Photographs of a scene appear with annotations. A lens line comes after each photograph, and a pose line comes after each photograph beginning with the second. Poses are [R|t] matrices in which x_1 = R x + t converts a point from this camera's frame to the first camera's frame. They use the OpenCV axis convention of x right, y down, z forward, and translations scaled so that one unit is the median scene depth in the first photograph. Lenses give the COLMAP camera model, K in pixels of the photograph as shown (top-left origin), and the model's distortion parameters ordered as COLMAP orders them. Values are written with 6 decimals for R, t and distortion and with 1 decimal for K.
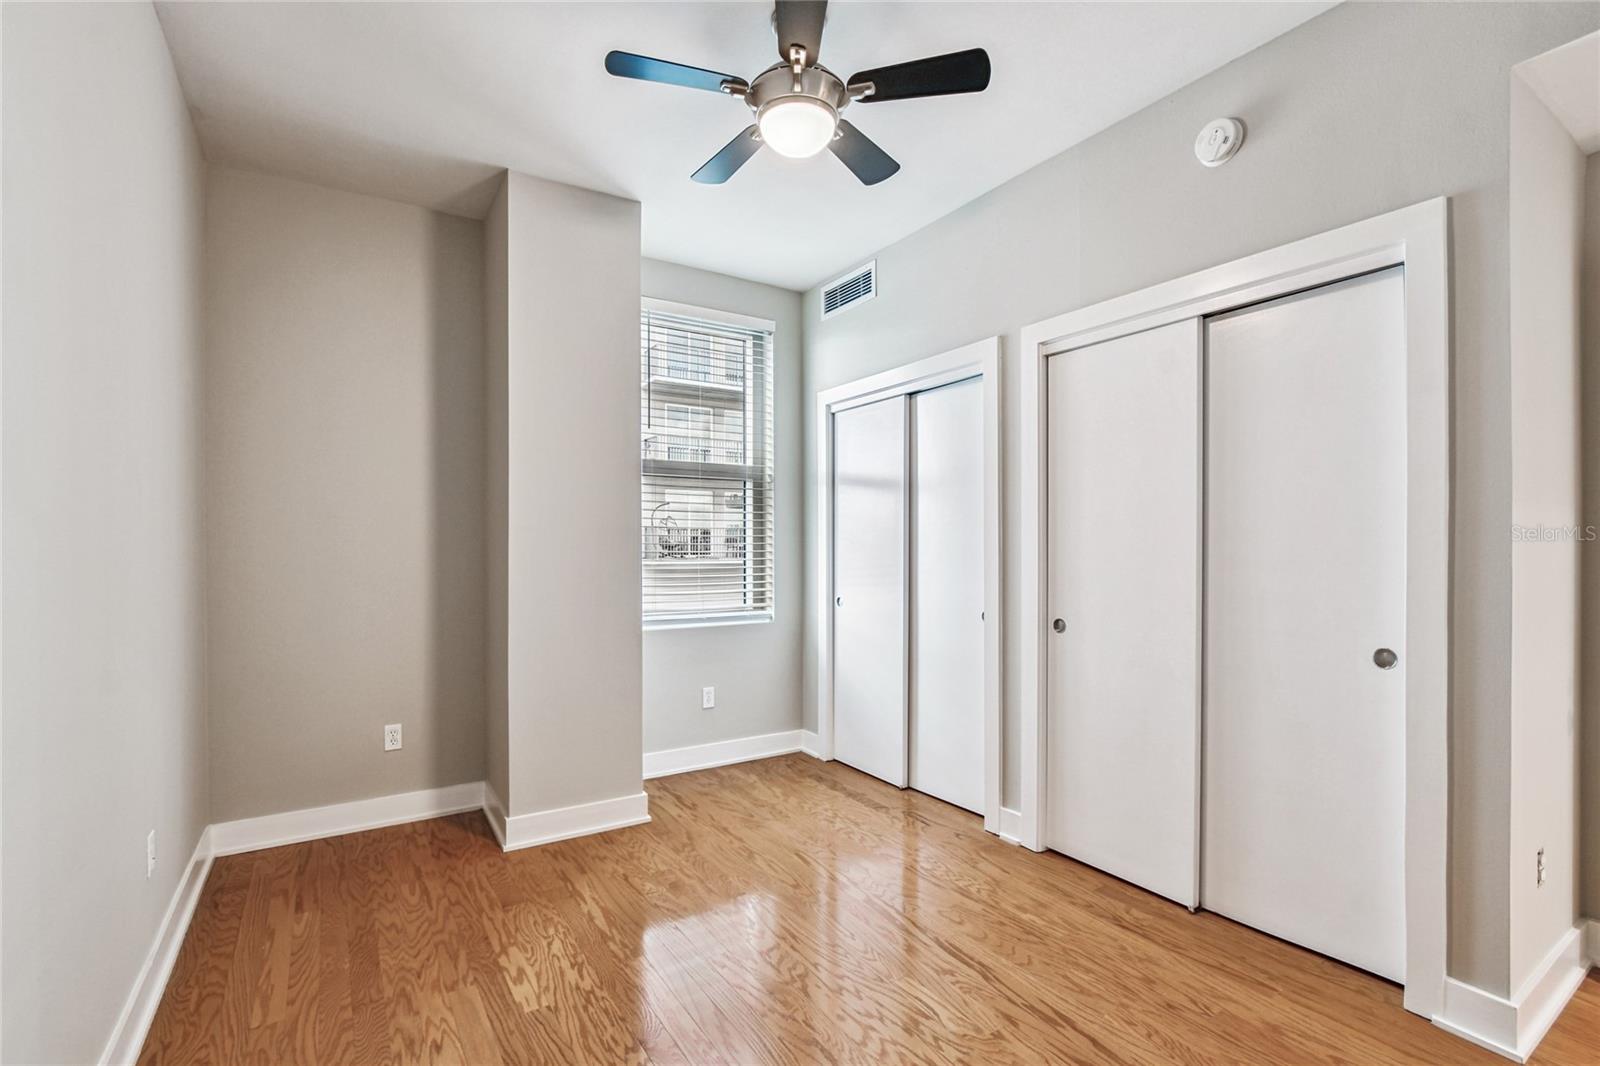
lens RADIAL K [[718.6, 0, 791.0], [0, 718.6, 538.8], [0, 0, 1]] dist [0.034407, -0.019413]
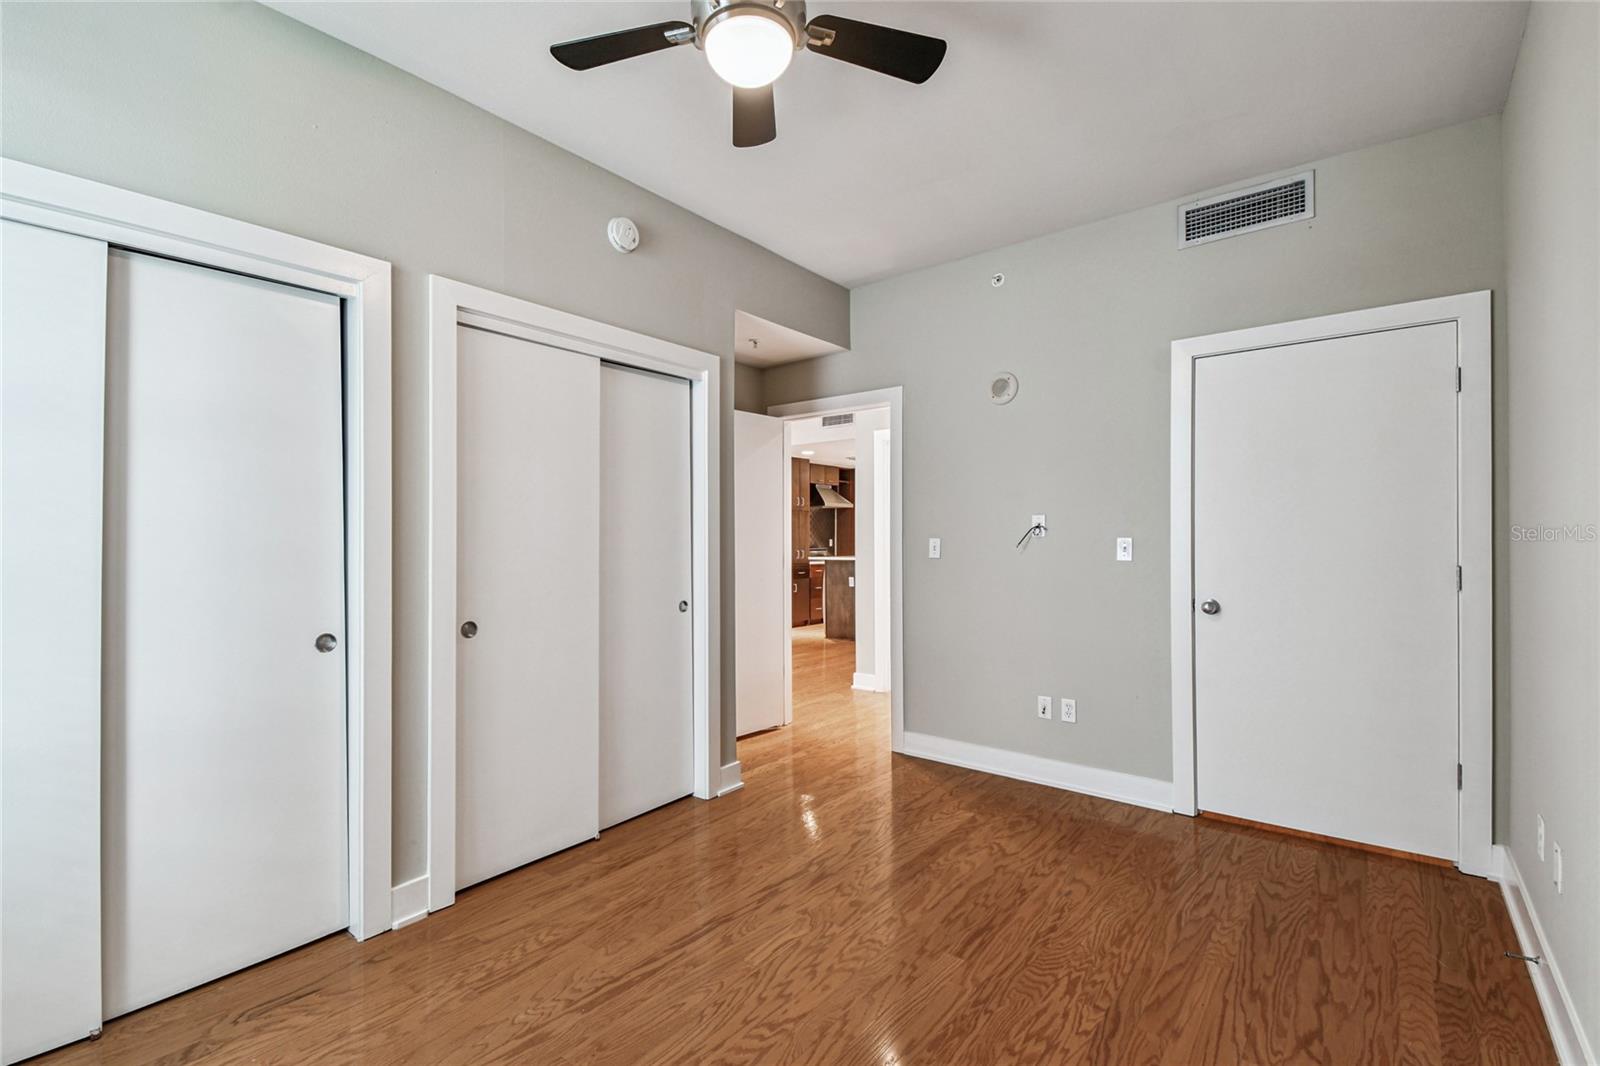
lens RADIAL K [[718.6, 0, 794.2], [0, 718.6, 536.0], [0, 0, 1]] dist [0.034407, -0.019413]
pose [[-0.309006, 0.002746, 0.951056, -0.736775], [0.000591, 0.999996, -0.002696, 0.005634], [-0.951060, -0.000271, -0.309007, 1.095293]]
